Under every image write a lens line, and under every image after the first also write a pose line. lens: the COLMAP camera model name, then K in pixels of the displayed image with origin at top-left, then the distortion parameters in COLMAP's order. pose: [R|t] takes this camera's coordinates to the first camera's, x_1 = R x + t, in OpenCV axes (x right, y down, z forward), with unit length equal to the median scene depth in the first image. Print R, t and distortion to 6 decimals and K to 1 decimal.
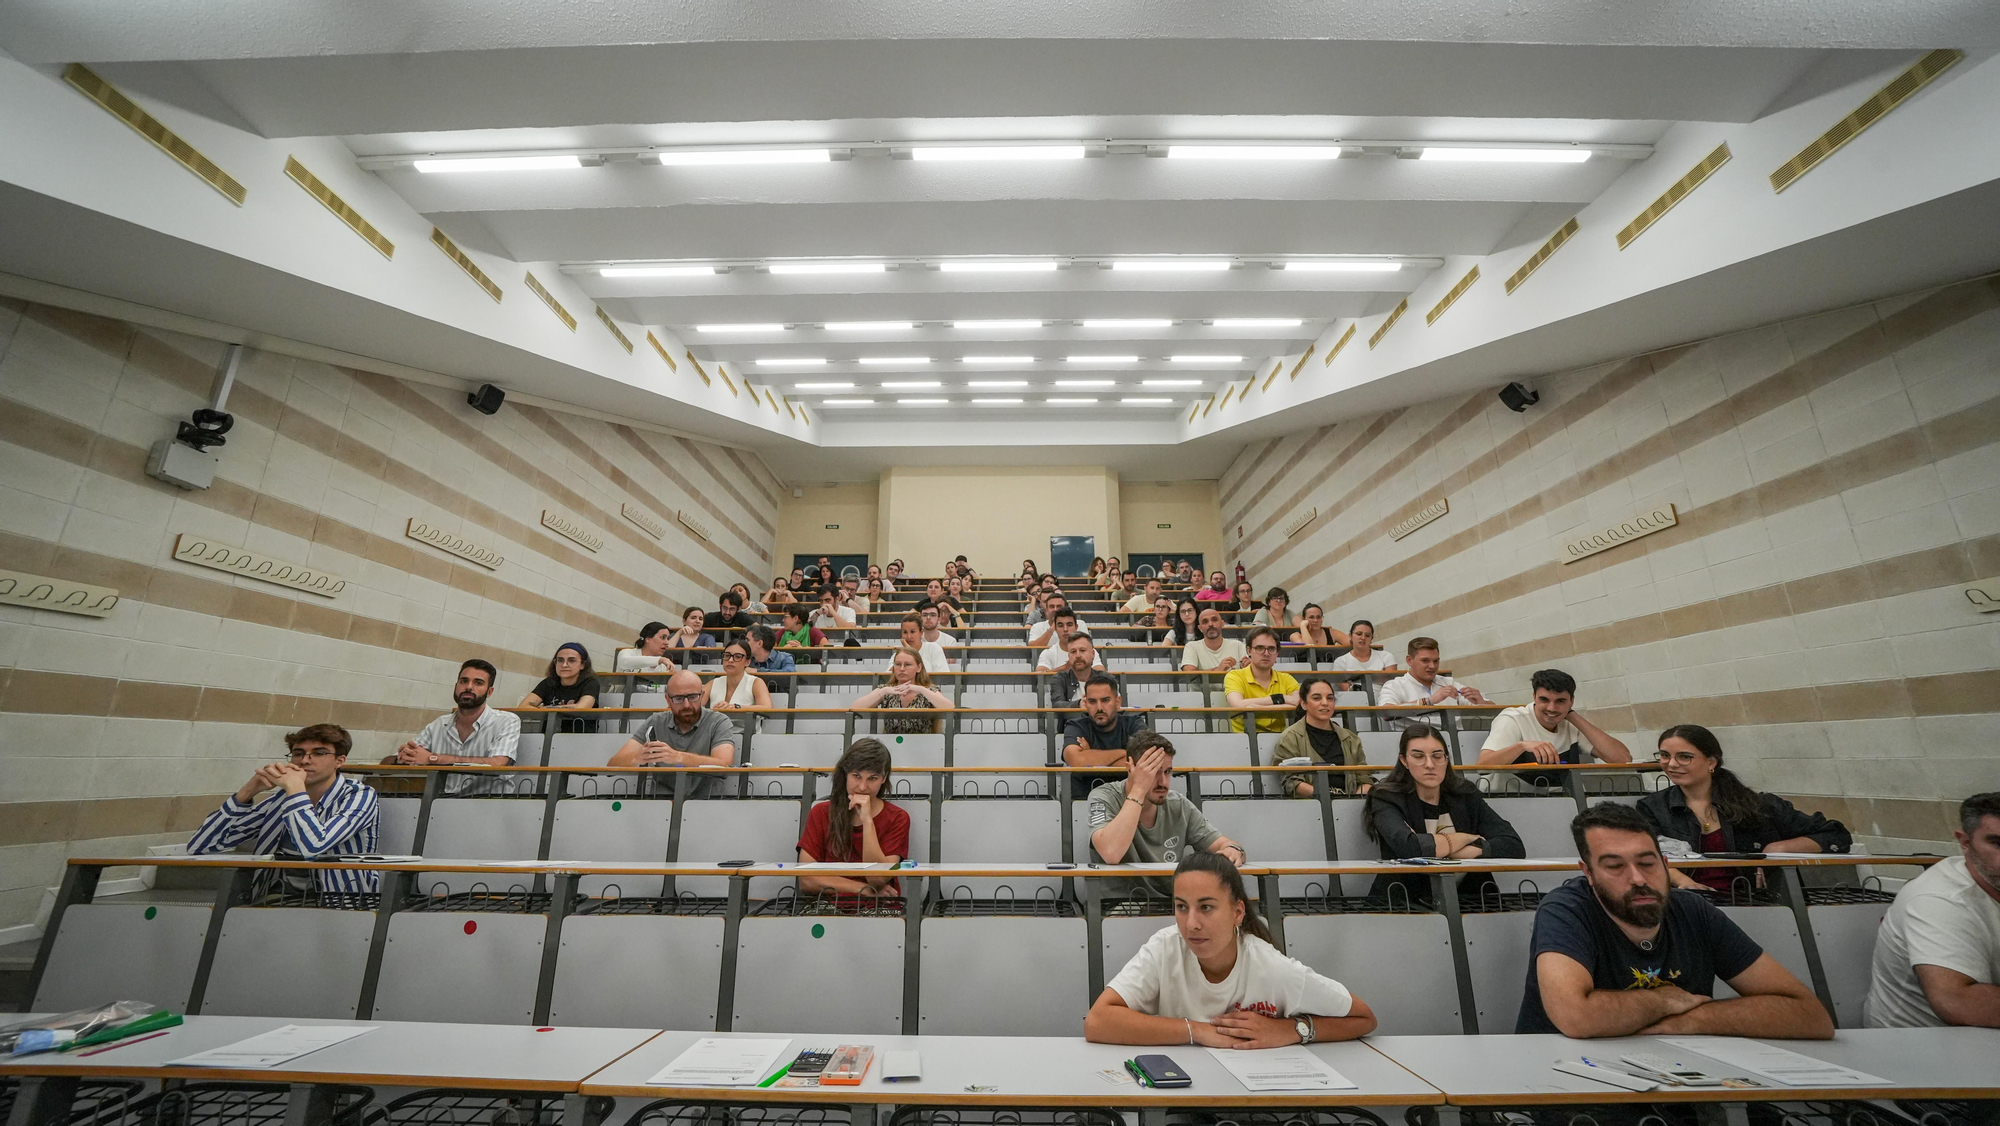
lens RADIAL K [[731.1, 0, 997.0], [0, 731.1, 566.4], [0, 0, 1]] dist [-0.001495, -0.000315]
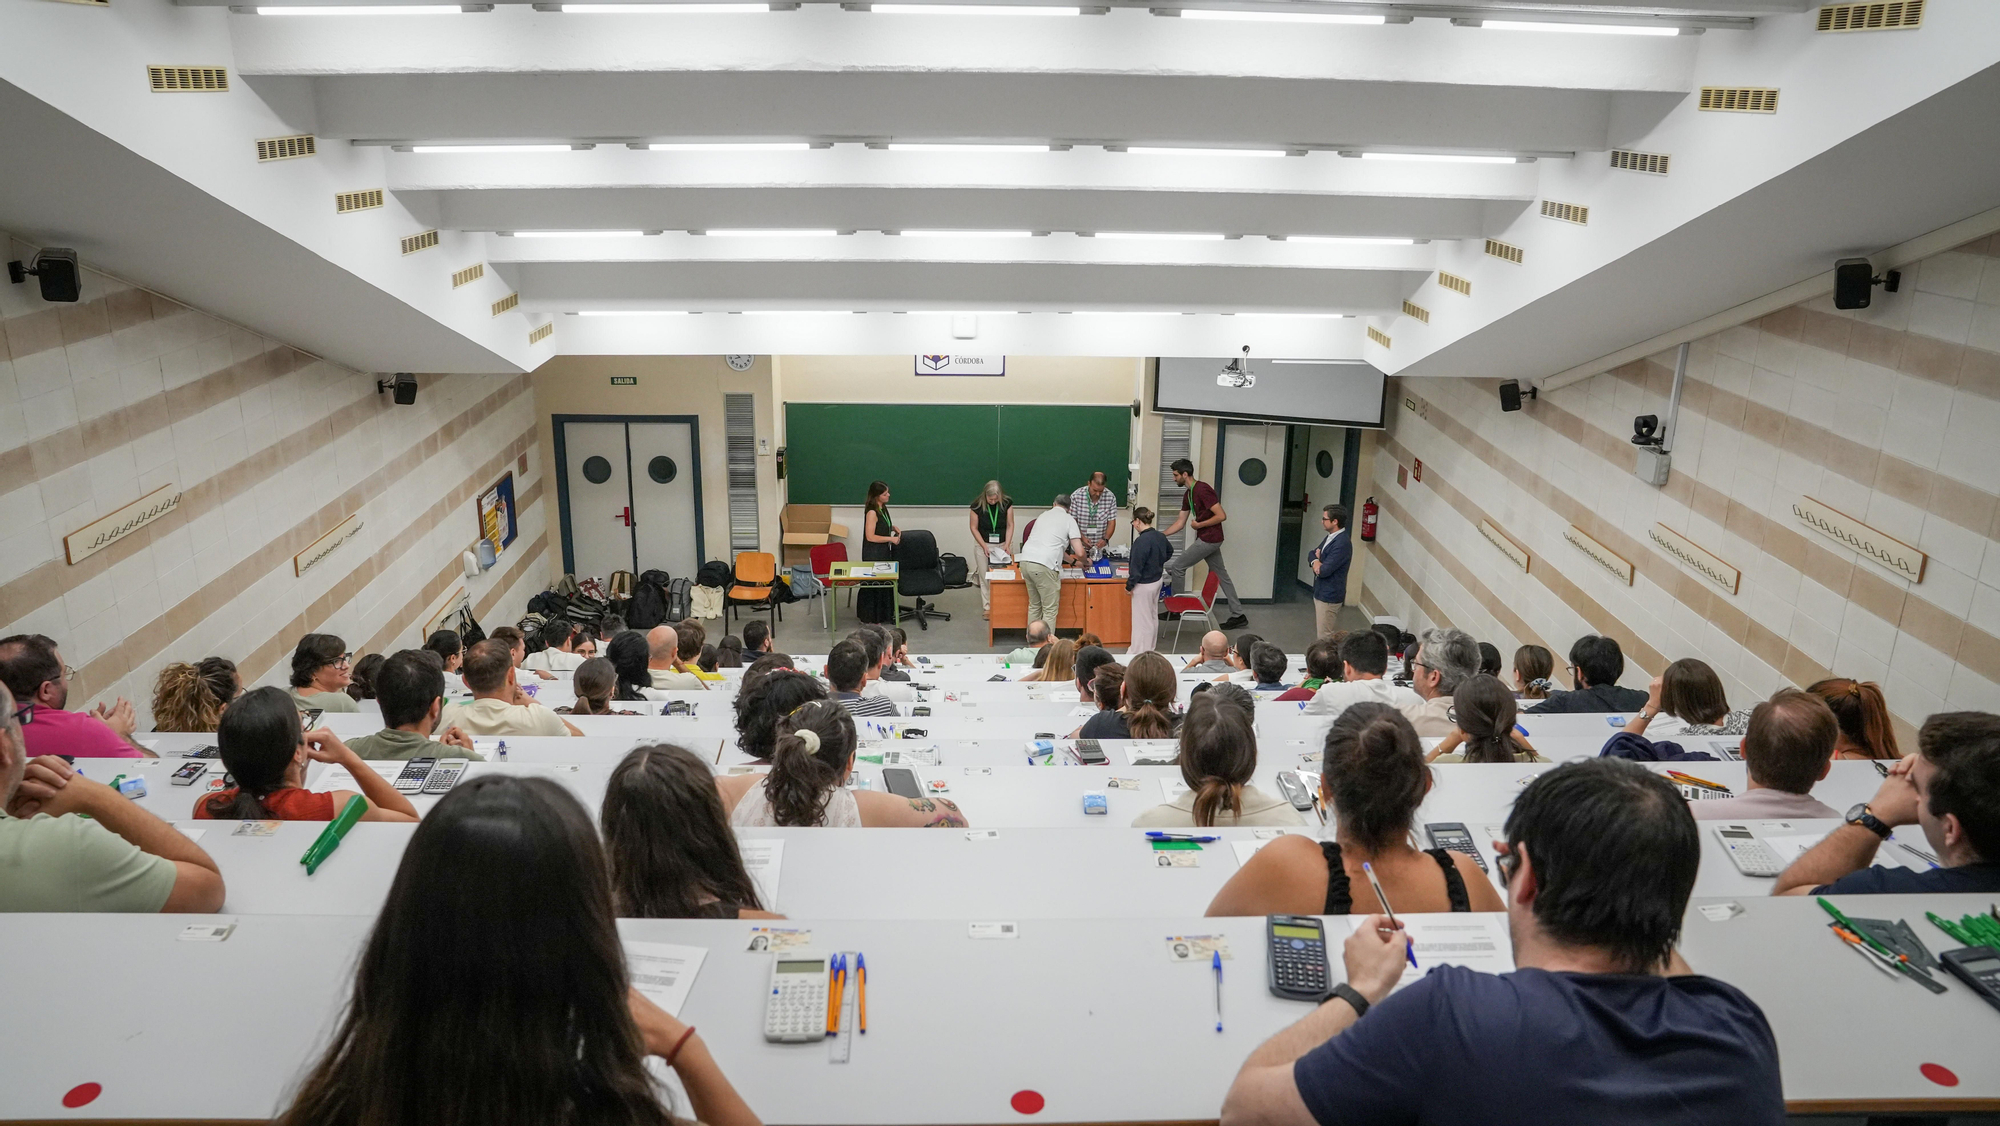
lens RADIAL K [[1495.3, 0, 1005.7], [0, 1495.3, 574.5], [0, 0, 1]] dist [-0.000169, 0.002585]
pose [[-0.999096, -0.000324, -0.042501, 0.012359], [-0.002861, 0.998215, 0.059660, -0.037090], [0.042405, 0.059728, -0.997314, 1.194642]]
